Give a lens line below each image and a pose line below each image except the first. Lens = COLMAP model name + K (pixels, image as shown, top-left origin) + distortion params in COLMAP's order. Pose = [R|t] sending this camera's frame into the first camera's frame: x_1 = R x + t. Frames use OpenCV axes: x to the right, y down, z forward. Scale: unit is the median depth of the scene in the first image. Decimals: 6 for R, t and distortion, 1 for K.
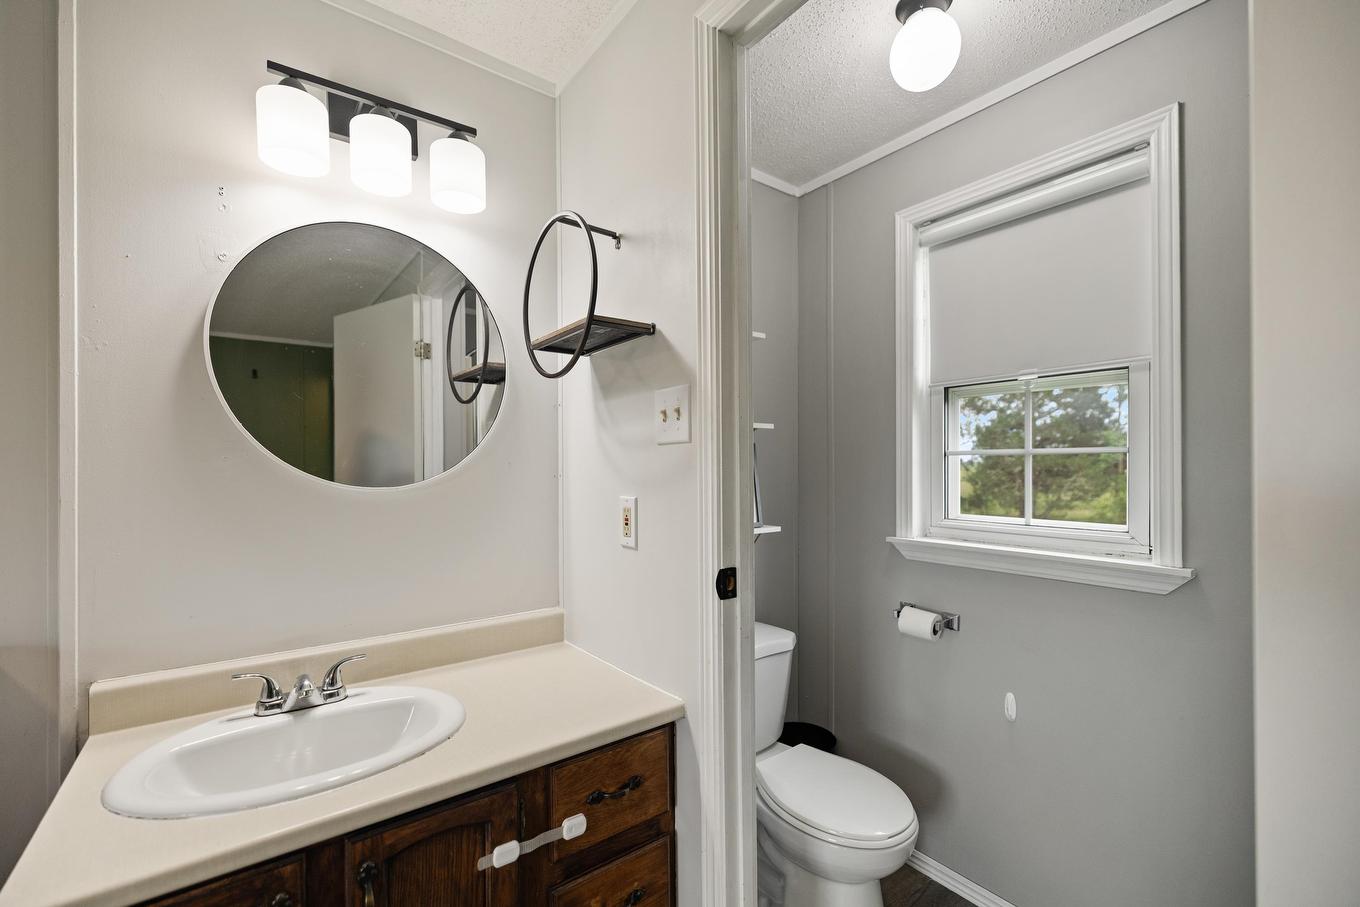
lens RADIAL K [[590.8, 0, 677.3], [0, 590.8, 467.1], [0, 0, 1]] dist [0.010471, -0.000163]
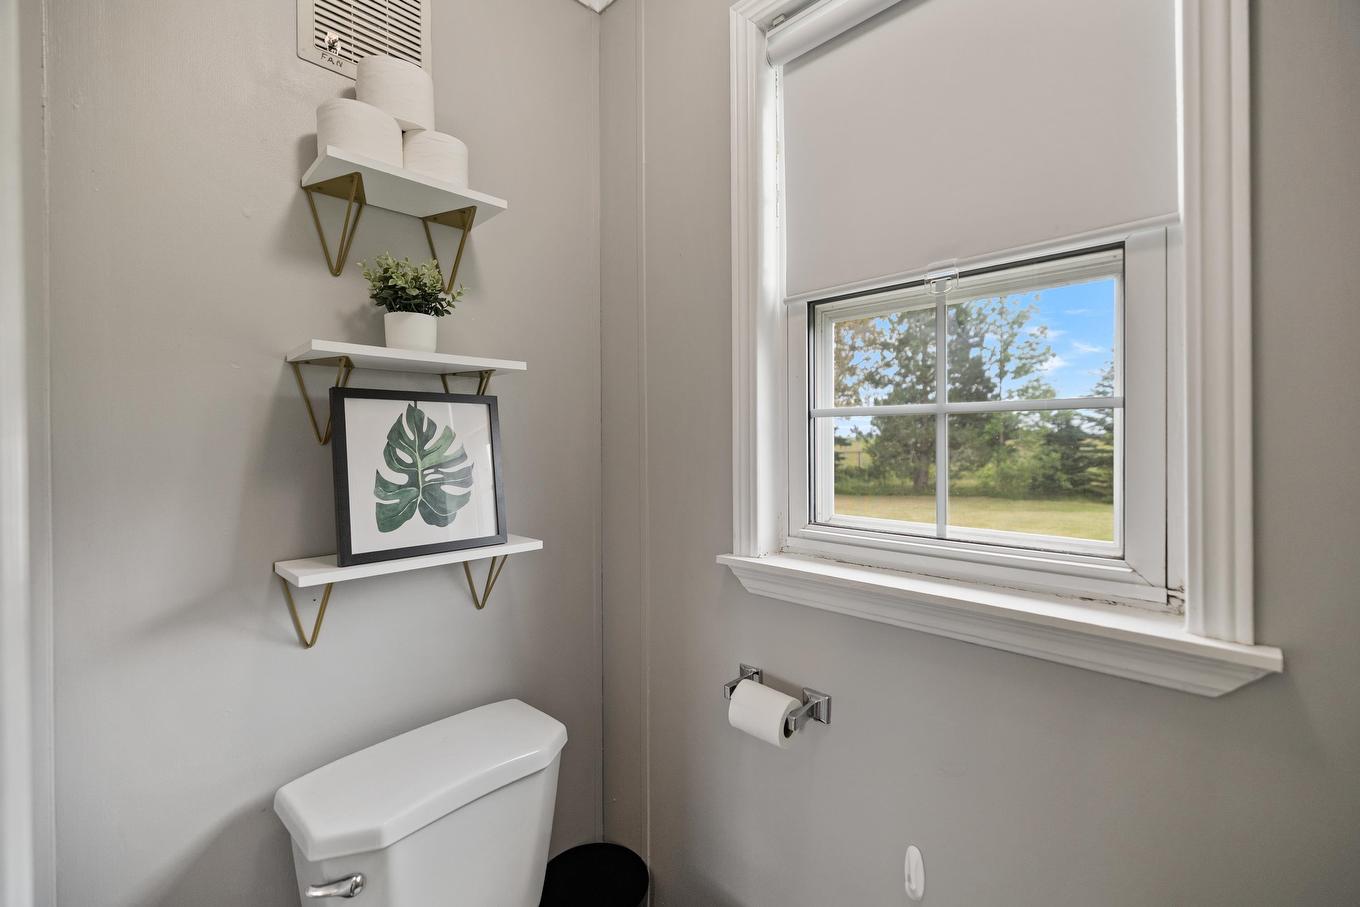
lens RADIAL K [[589.2, 0, 680.4], [0, 589.2, 442.0], [0, 0, 1]] dist [0.004697, 0.000653]
pose [[0.989121, -0.004208, 0.147046, 0.200688], [0.003791, 0.999988, 0.003113, 0.002668], [-0.147057, -0.002522, 0.989125, 0.367764]]
